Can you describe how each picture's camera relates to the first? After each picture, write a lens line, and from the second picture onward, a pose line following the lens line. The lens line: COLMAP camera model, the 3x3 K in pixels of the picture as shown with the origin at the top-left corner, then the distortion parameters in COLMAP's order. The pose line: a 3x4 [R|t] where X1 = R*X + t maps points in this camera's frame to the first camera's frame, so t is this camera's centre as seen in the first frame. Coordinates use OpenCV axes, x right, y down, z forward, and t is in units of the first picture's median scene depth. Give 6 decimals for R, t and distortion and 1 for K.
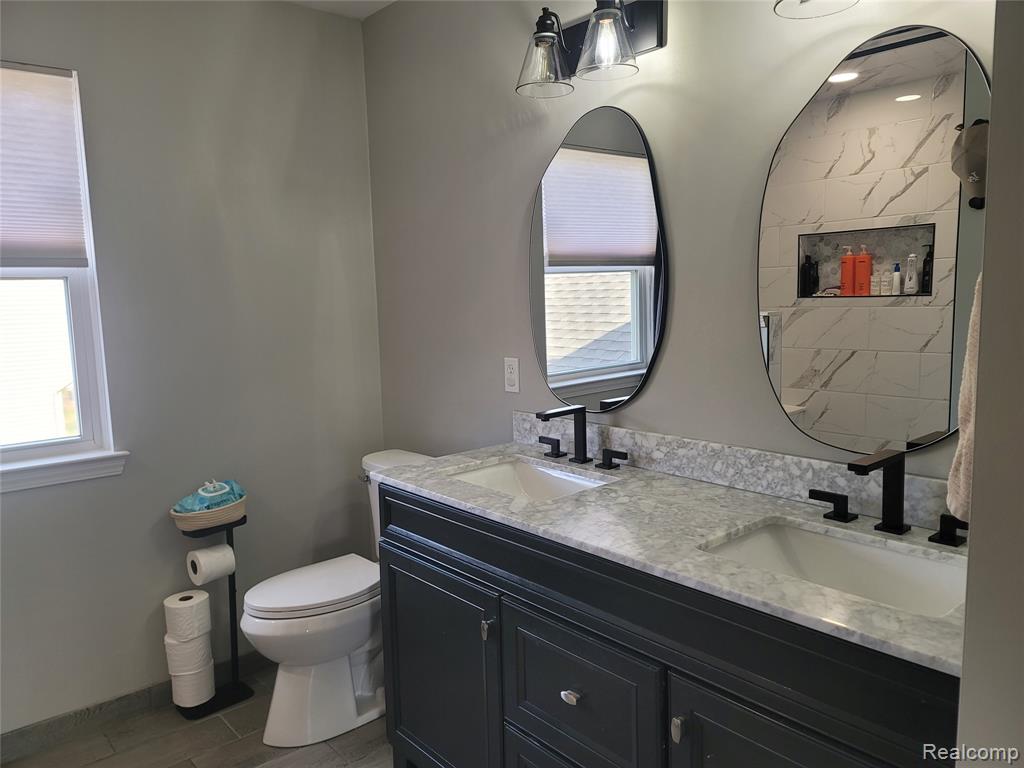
lens RADIAL K [[745.8, 0, 515.3], [0, 745.8, 379.9], [0, 0, 1]] dist [0.072427, -0.054633]
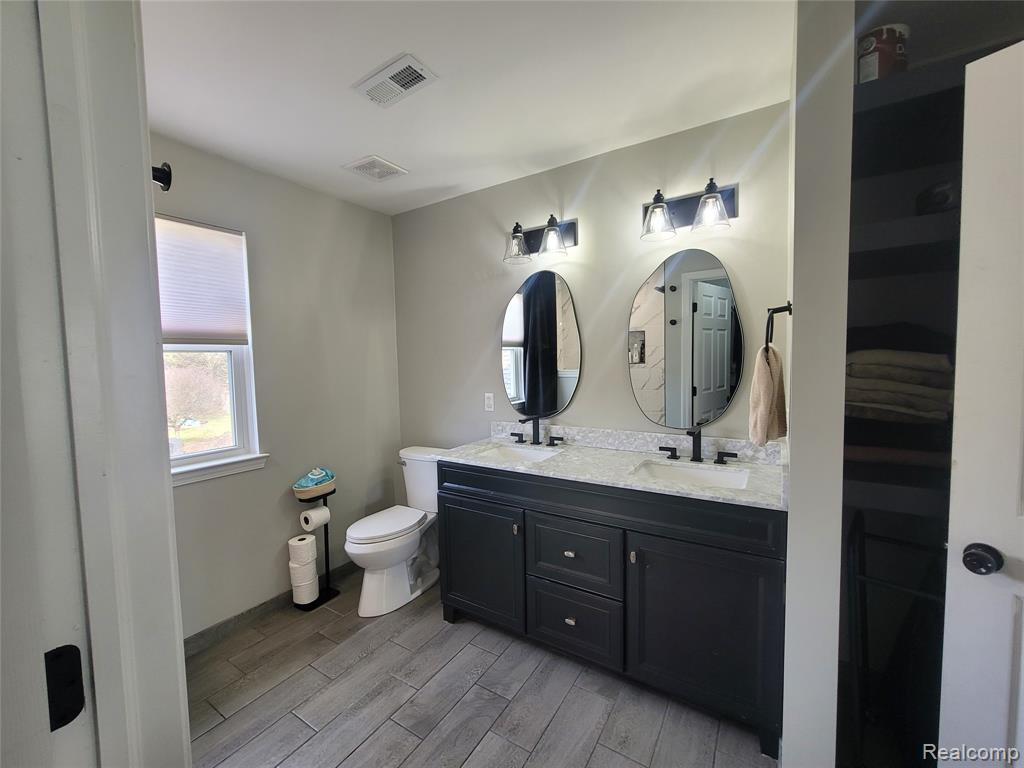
lens RADIAL K [[417.5, 0, 505.7], [0, 417.5, 386.3], [0, 0, 1]] dist [-0.003929, 0.000581]
pose [[0.960953, -0.016120, 0.276241, -0.262610], [0.033685, 0.997692, -0.058958, 0.017671], [-0.274653, 0.065961, 0.959278, -0.045821]]
